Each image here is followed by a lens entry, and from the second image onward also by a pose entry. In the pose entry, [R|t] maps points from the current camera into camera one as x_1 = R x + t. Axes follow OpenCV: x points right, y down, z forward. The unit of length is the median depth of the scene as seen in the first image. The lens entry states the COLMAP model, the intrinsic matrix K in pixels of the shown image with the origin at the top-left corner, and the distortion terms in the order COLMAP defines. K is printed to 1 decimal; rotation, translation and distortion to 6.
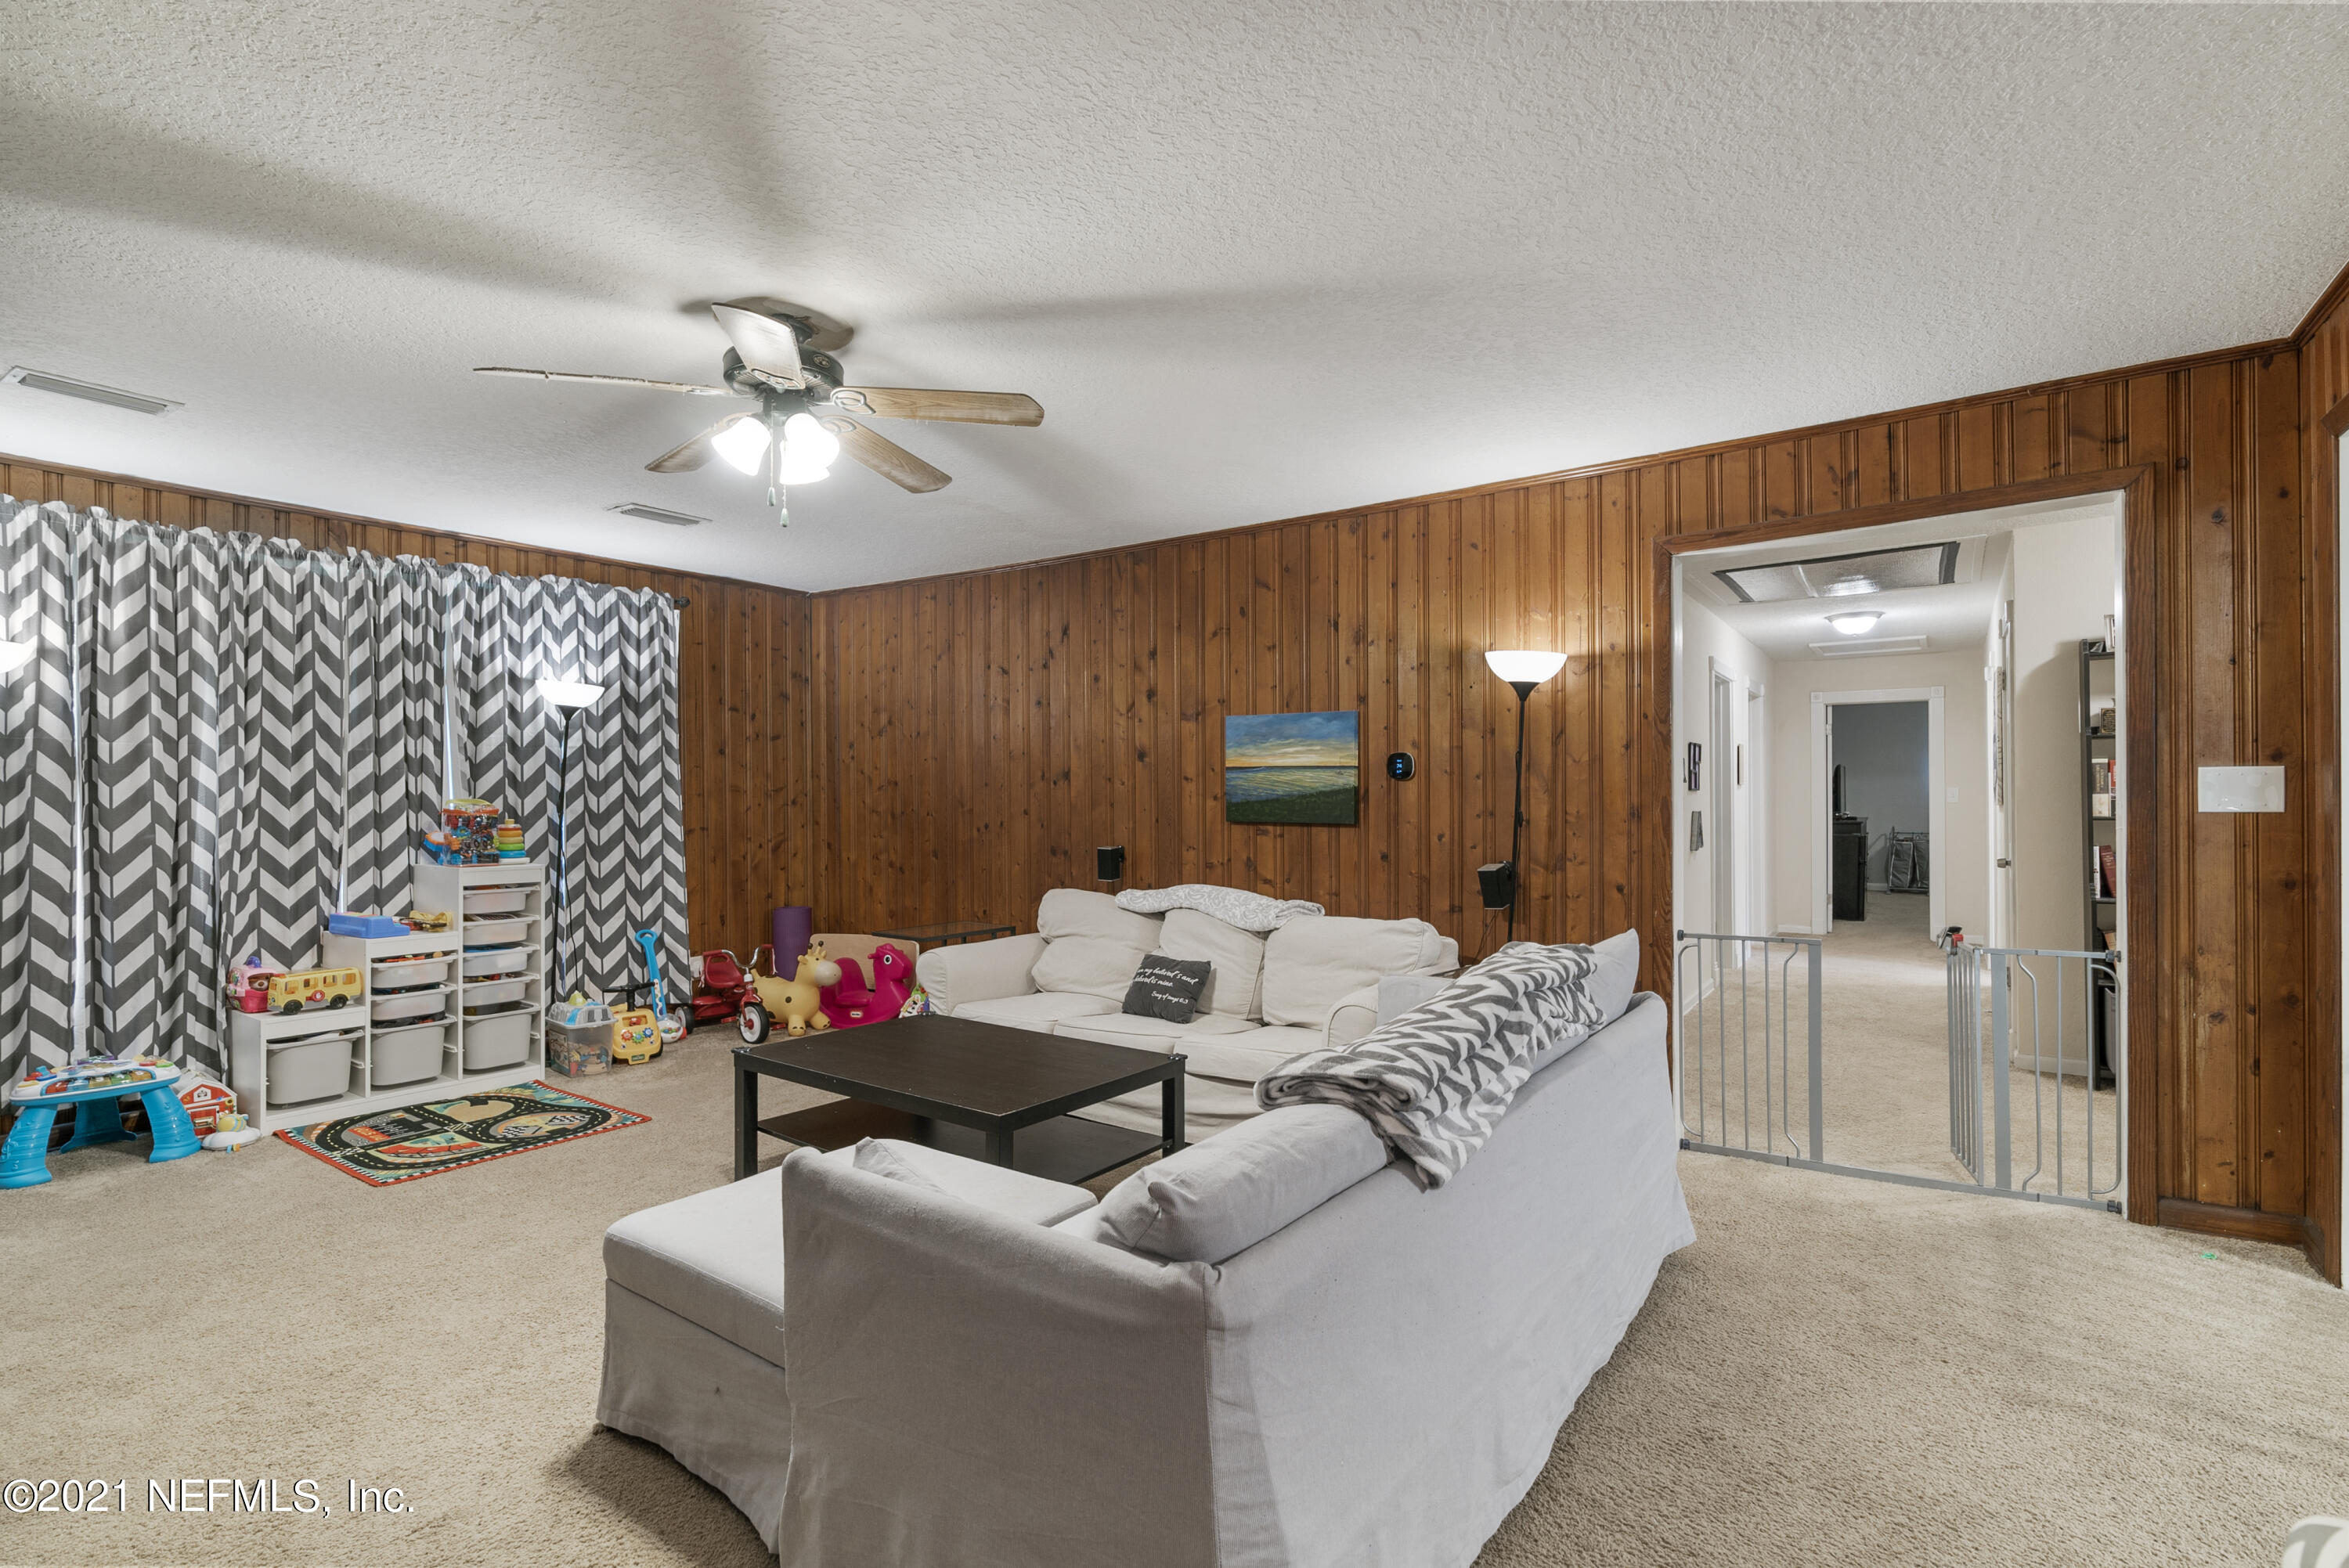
lens RADIAL K [[1133.9, 0, 1152.5], [0, 1133.9, 797.4], [0, 0, 1]] dist [-0.006571, 0.002958]
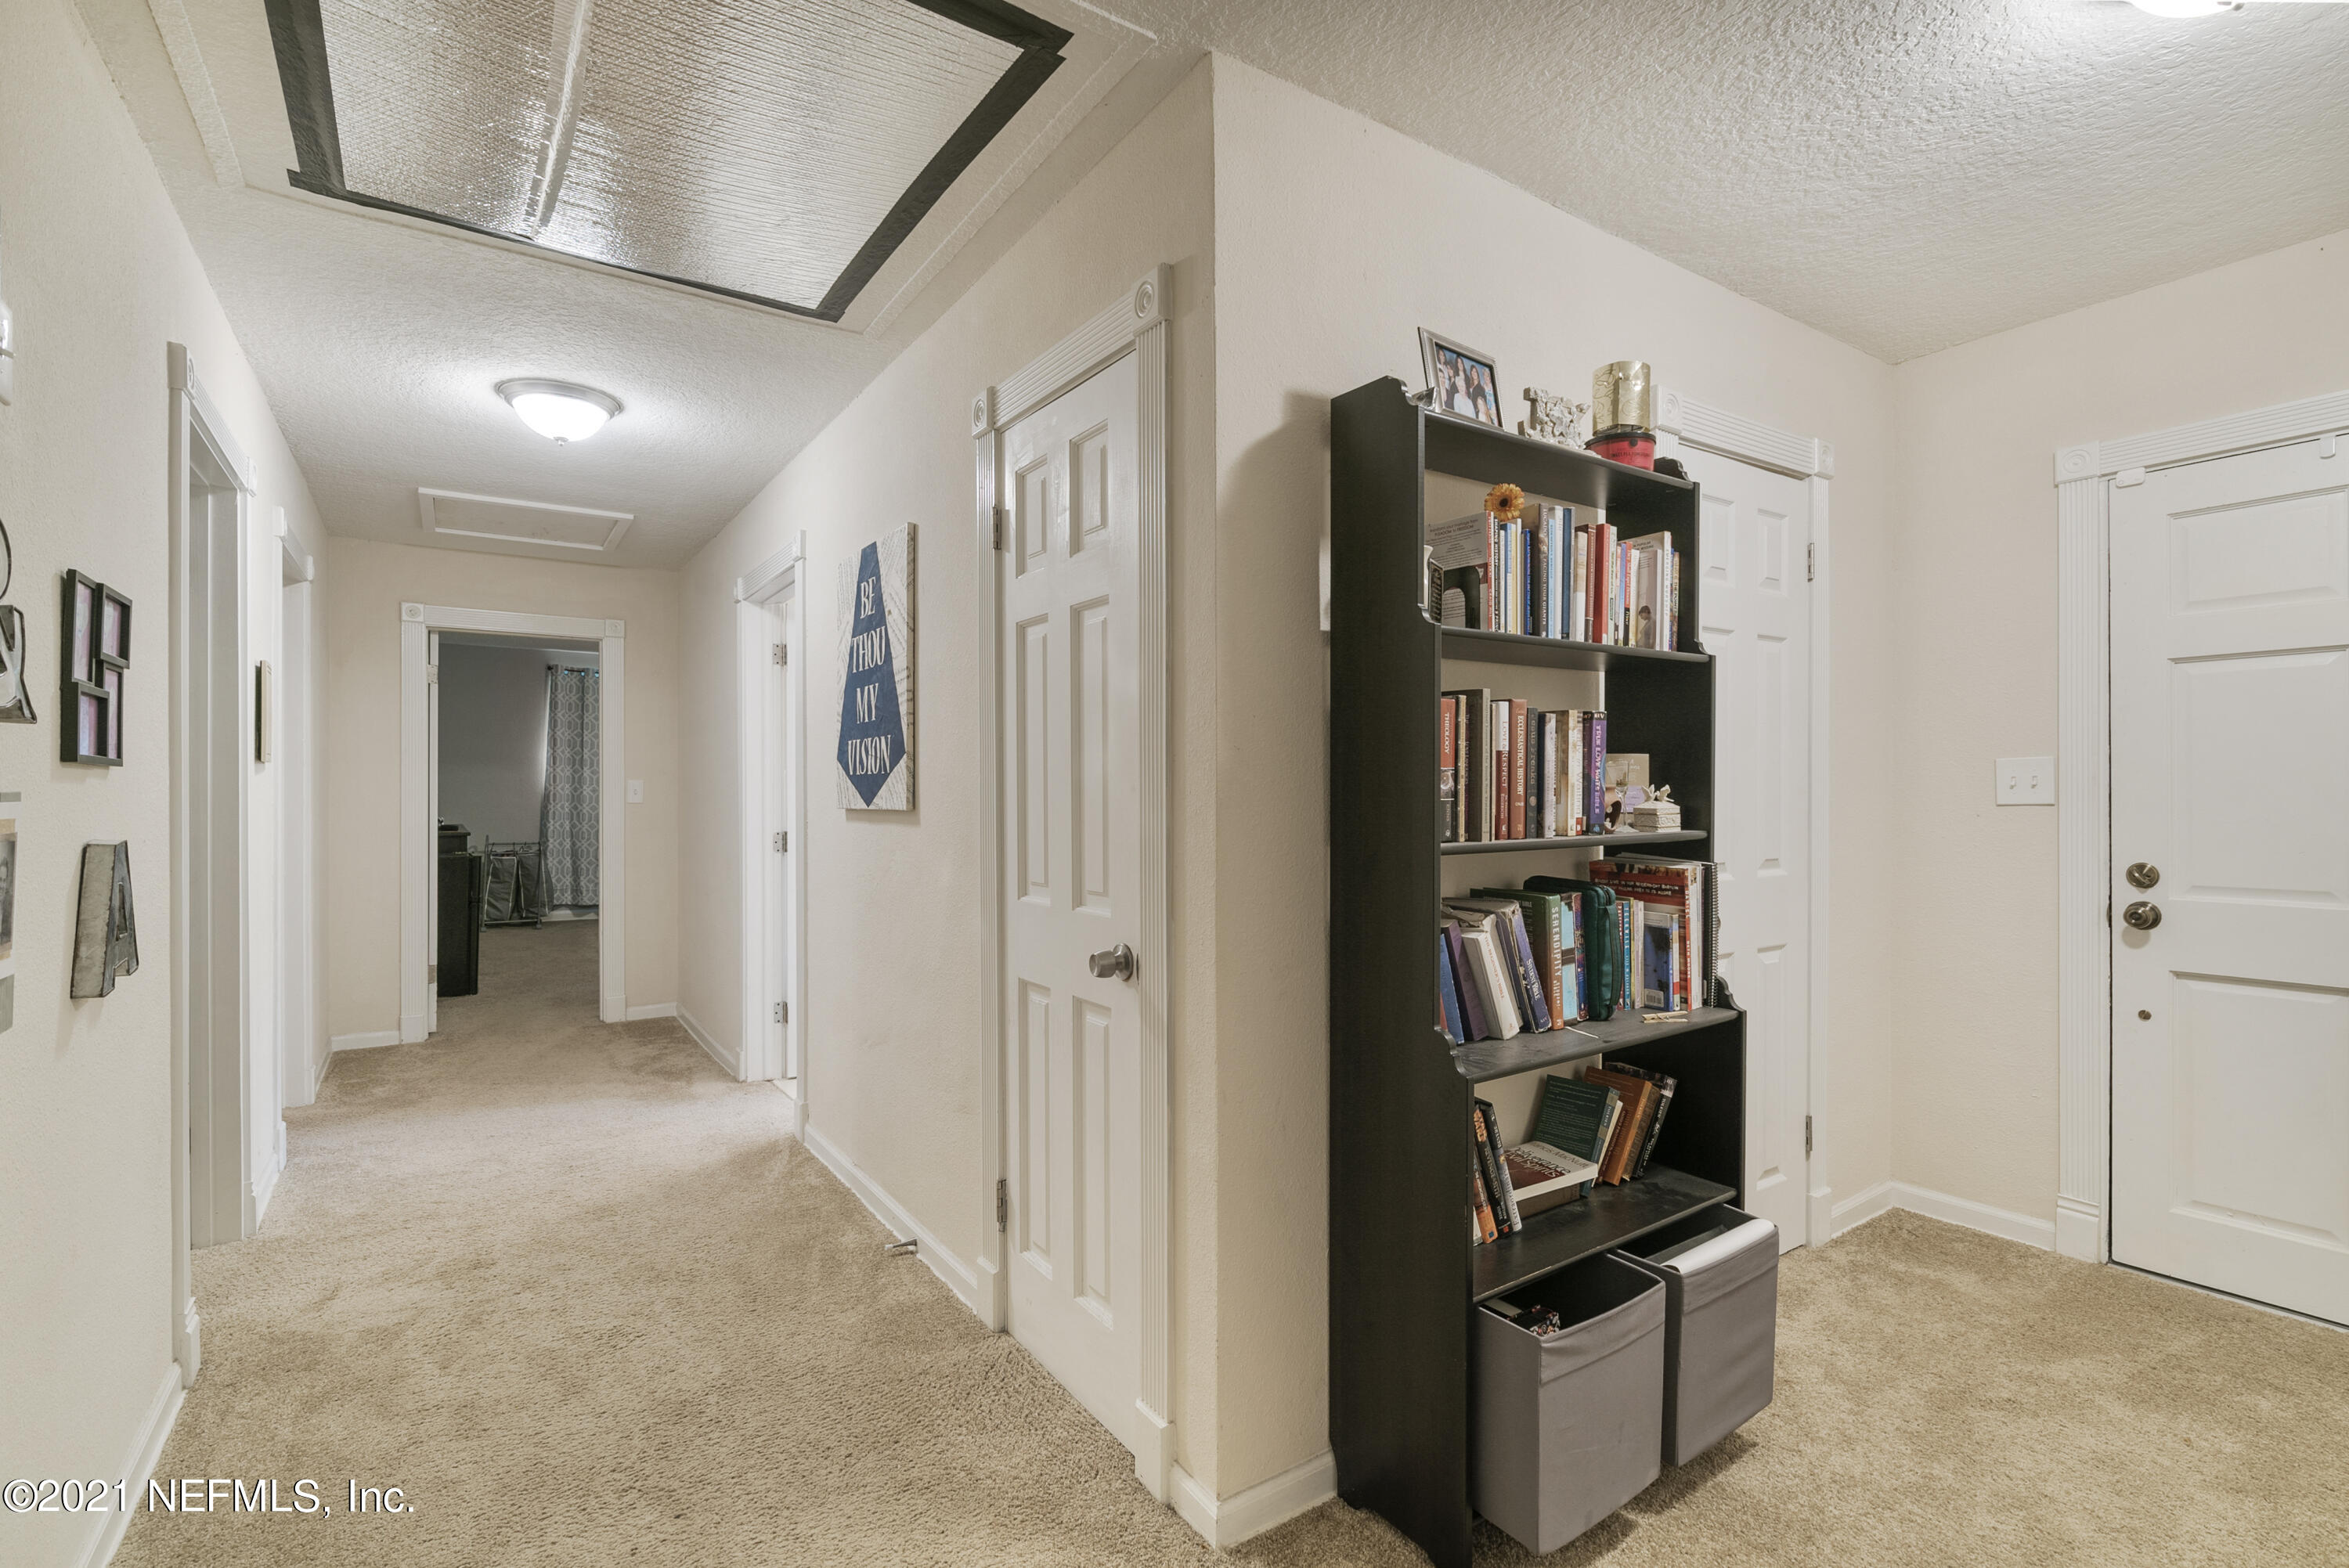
lens RADIAL K [[1068.3, 0, 1164.0], [0, 1068.3, 791.4], [0, 0, 1]] dist [-0.007420, 0.003627]
pose [[0.358348, 0.003186, 0.933583, 0.251911], [-0.001476, 0.999995, -0.002846, -0.000546], [-0.933587, -0.000358, 0.358351, 0.508638]]
